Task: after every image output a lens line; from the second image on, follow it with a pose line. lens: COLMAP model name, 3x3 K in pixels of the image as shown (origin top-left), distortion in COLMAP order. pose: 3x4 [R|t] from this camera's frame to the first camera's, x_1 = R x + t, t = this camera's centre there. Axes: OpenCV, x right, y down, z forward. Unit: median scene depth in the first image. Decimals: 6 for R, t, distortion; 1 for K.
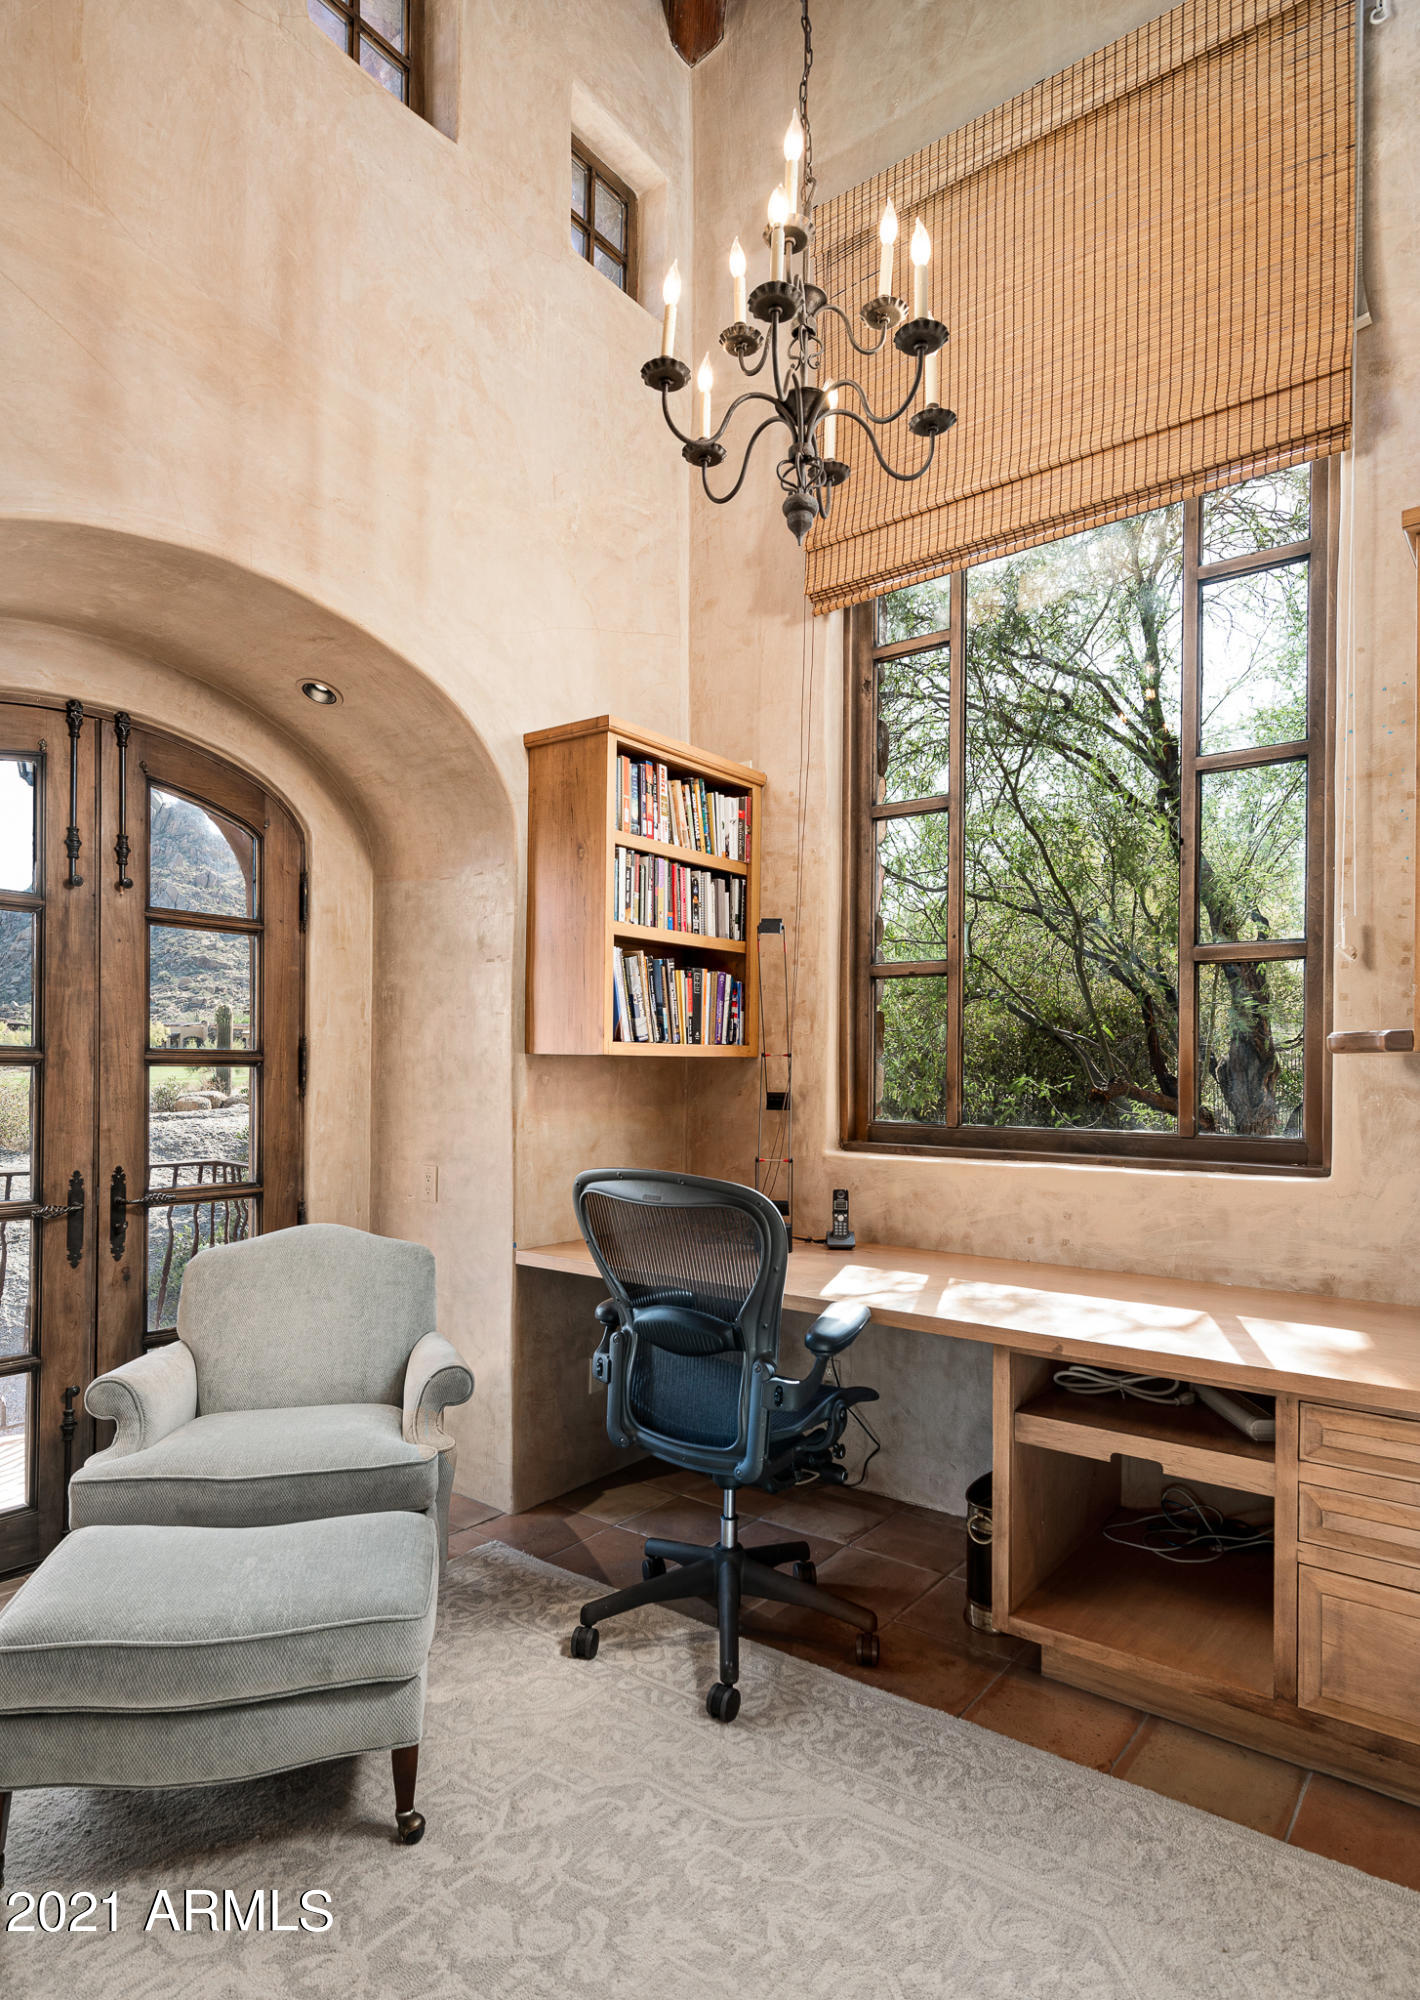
lens RADIAL K [[1119.4, 0, 701.9], [0, 1119.4, 1075.3], [0, 0, 1]] dist [-0.001938, 0.000005]
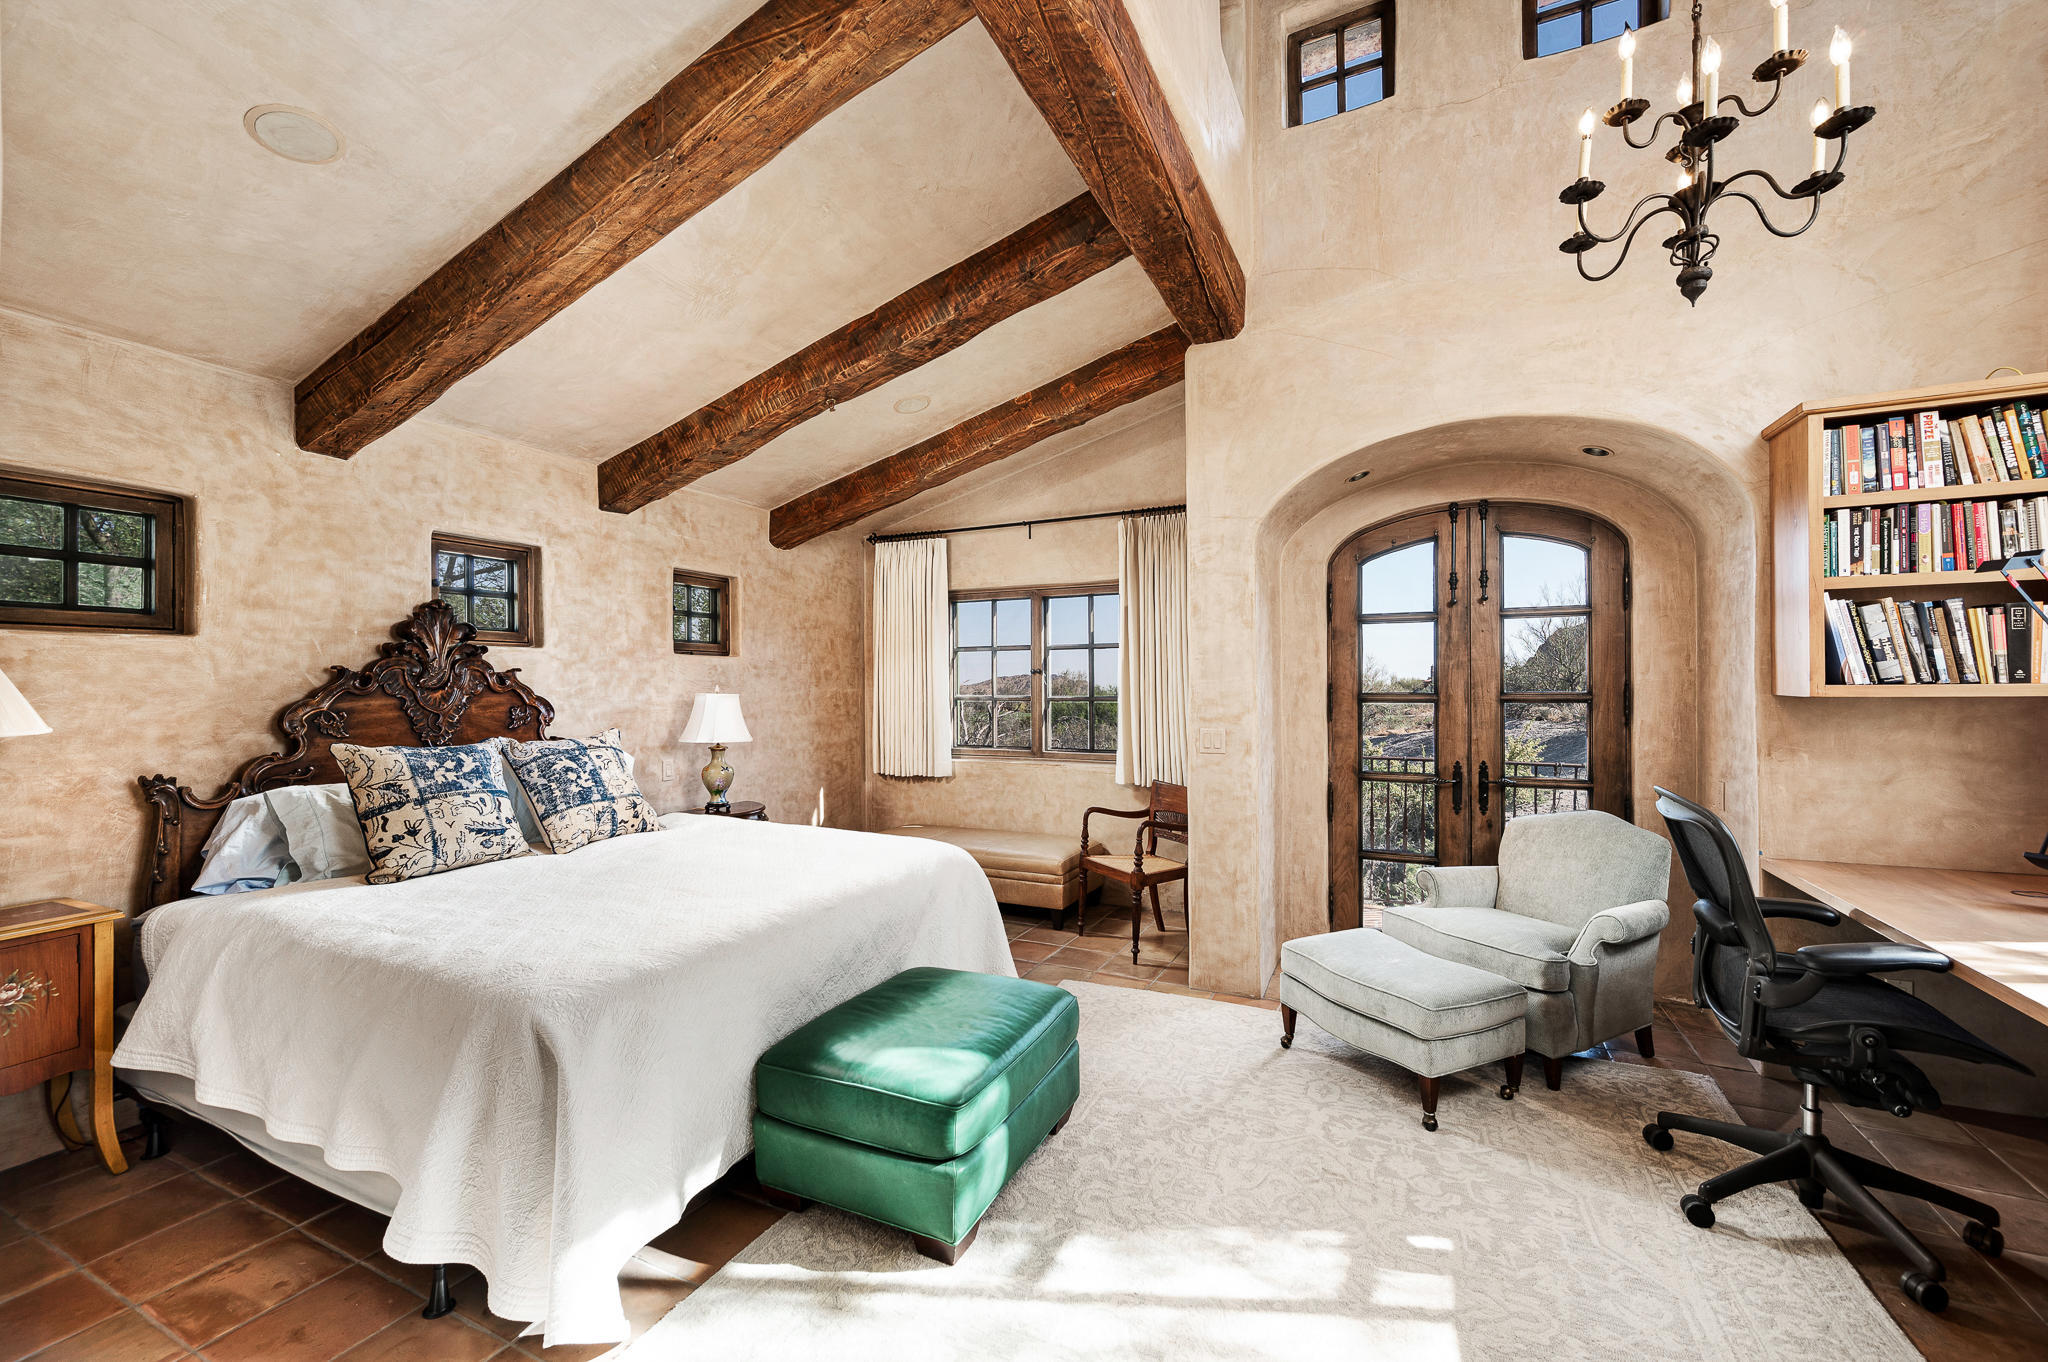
lens RADIAL K [[820.1, 0, 1024.1], [0, 820.1, 685.4], [0, 0, 1]] dist [0.000515, 0.000120]
pose [[0.202568, -0.012072, -0.979194, 0.583605], [0.001824, 0.999927, -0.011950, -0.022023], [0.979267, 0.000635, 0.202575, 0.042512]]
